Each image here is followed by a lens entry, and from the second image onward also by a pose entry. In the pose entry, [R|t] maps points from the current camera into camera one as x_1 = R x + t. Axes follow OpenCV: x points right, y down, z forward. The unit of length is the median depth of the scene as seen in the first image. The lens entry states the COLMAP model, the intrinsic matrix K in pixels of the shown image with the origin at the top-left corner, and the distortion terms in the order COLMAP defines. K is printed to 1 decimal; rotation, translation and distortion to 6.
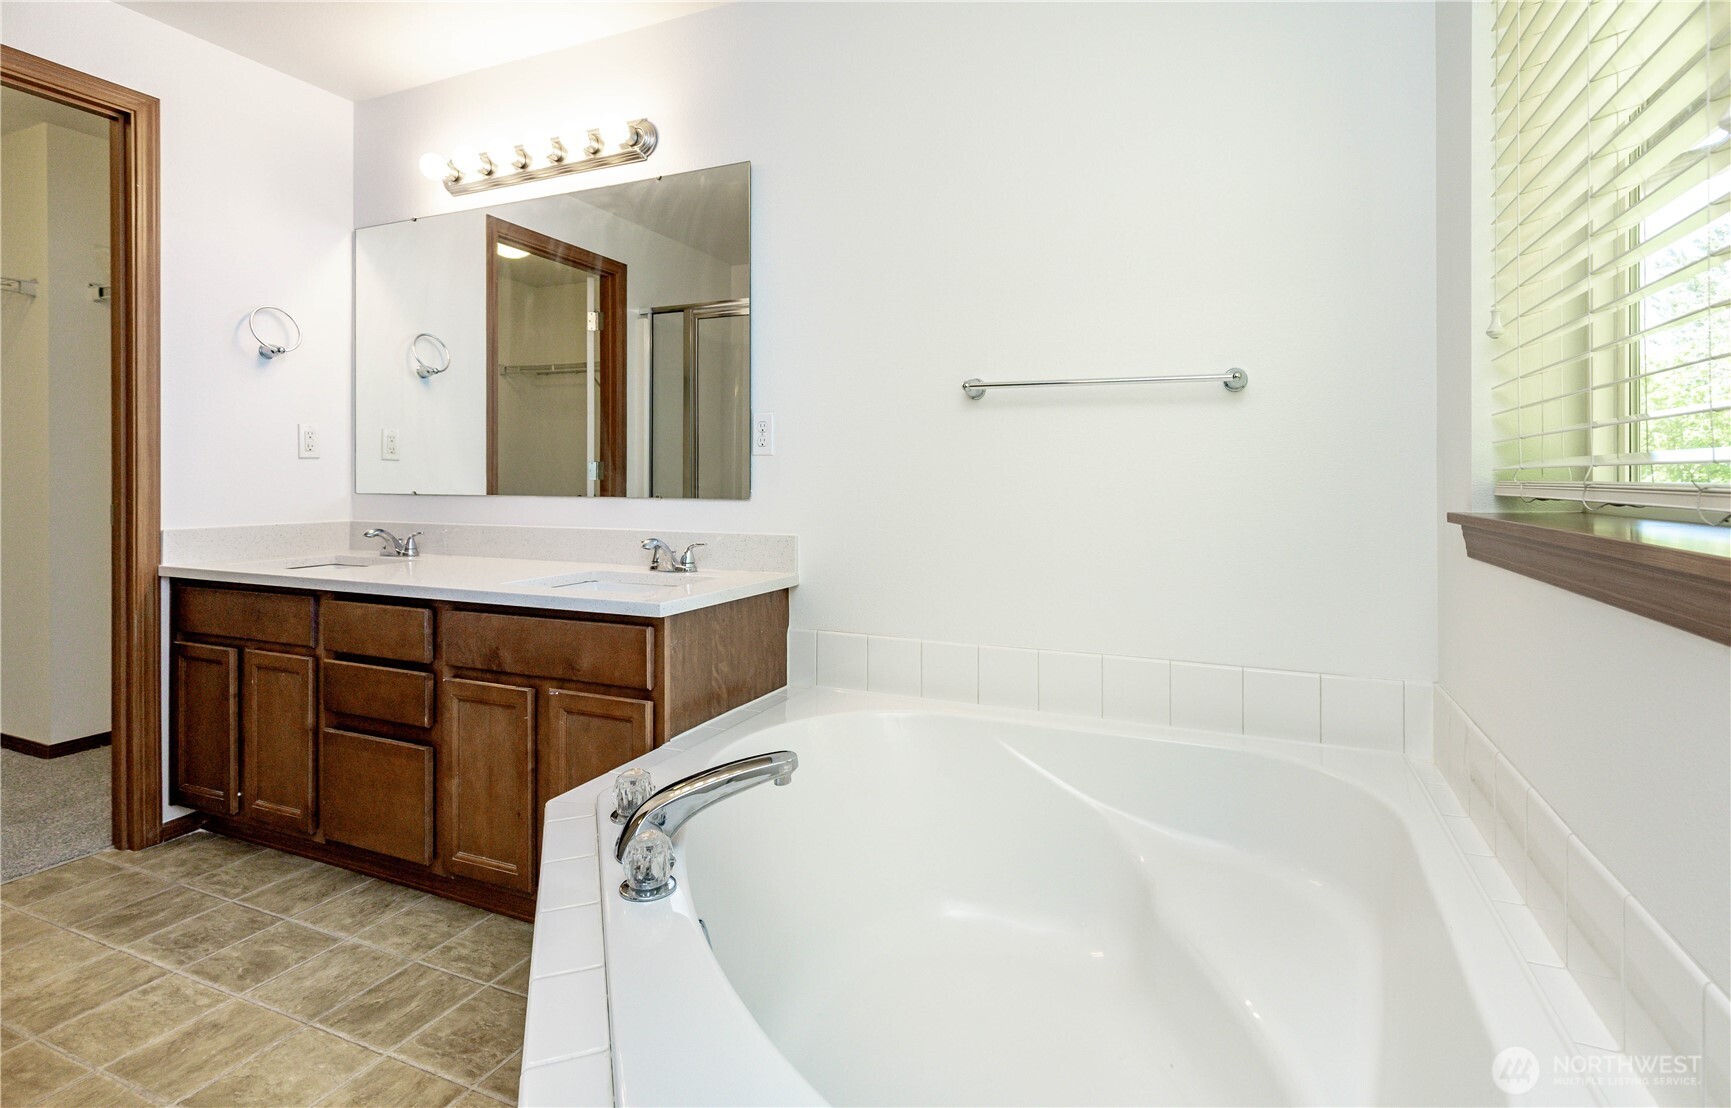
lens RADIAL K [[832.9, 0, 907.9], [0, 832.9, 451.7], [0, 0, 1]] dist [0.011421, 0.000355]
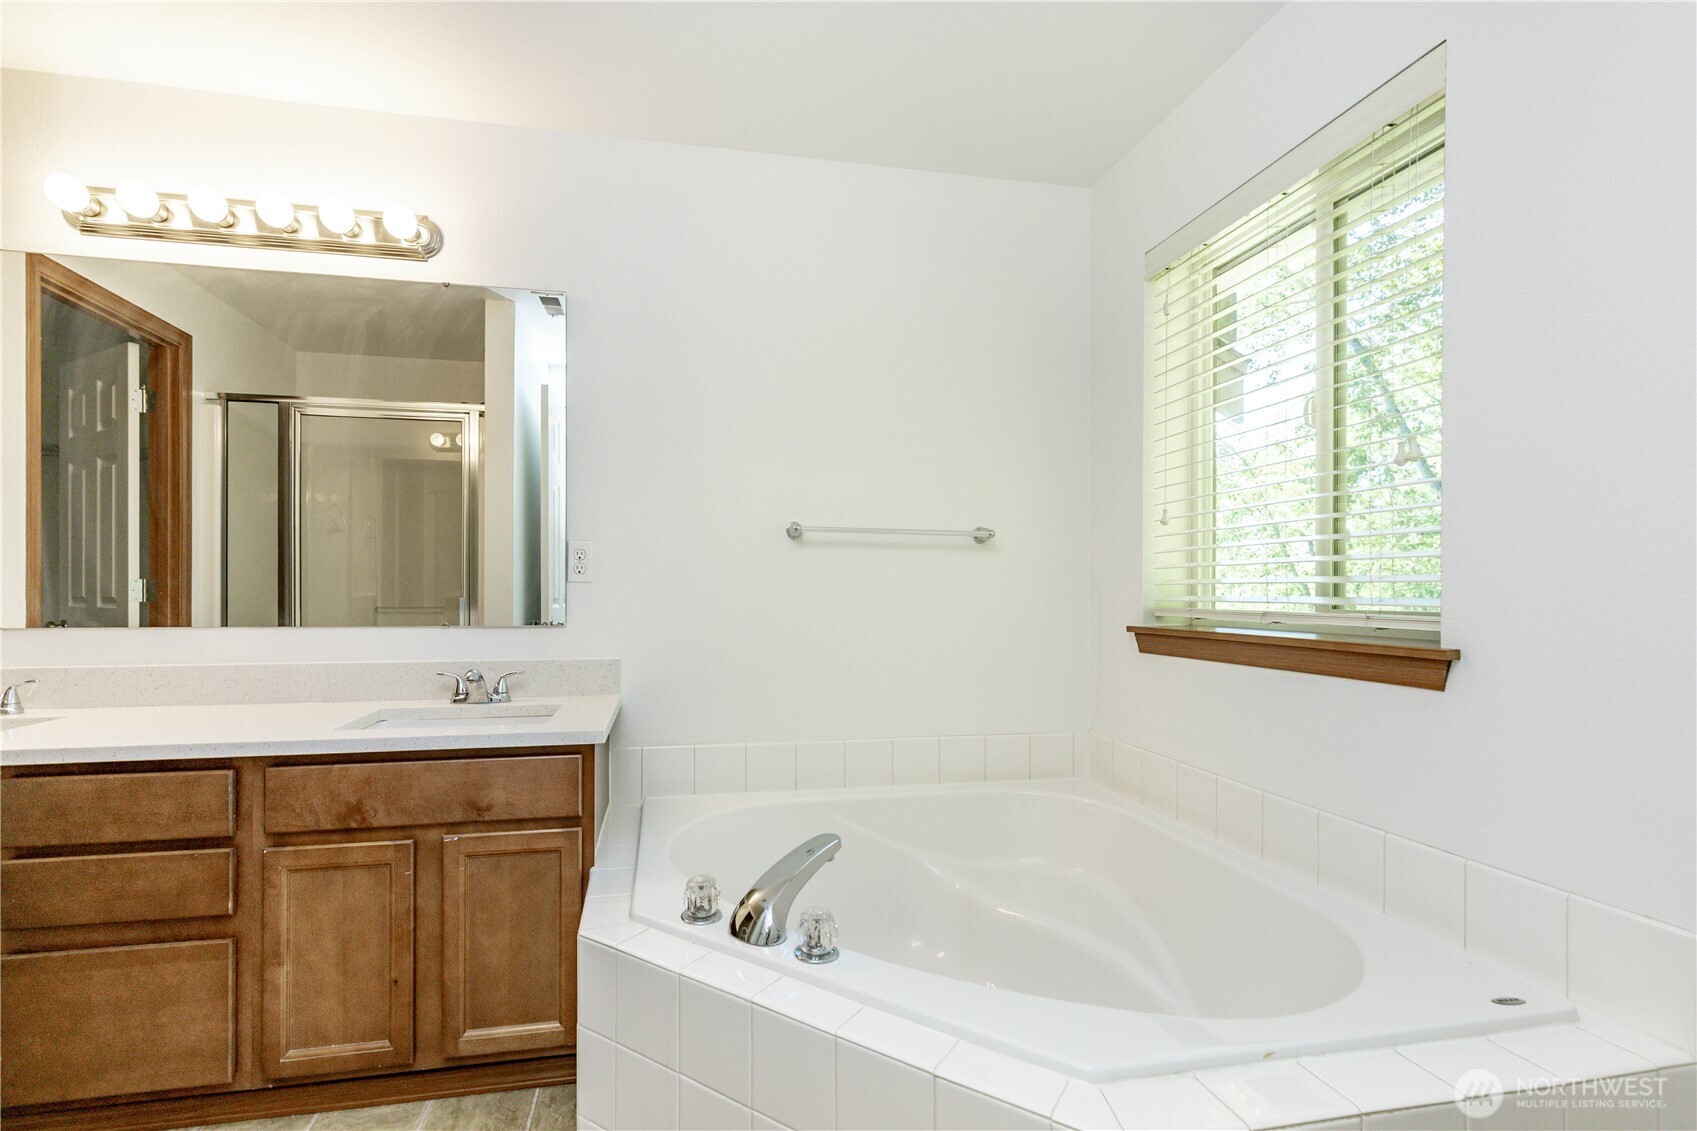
lens RADIAL K [[772.7, 0, 848.5], [0, 772.7, 565.5], [0, 0, 1]] dist [-0.000126, -0.000587]
pose [[0.810757, 0.024710, 0.584861, -0.536345], [-0.022633, 0.999685, -0.010861, -0.016508], [-0.584945, -0.004432, 0.811061, 0.038784]]
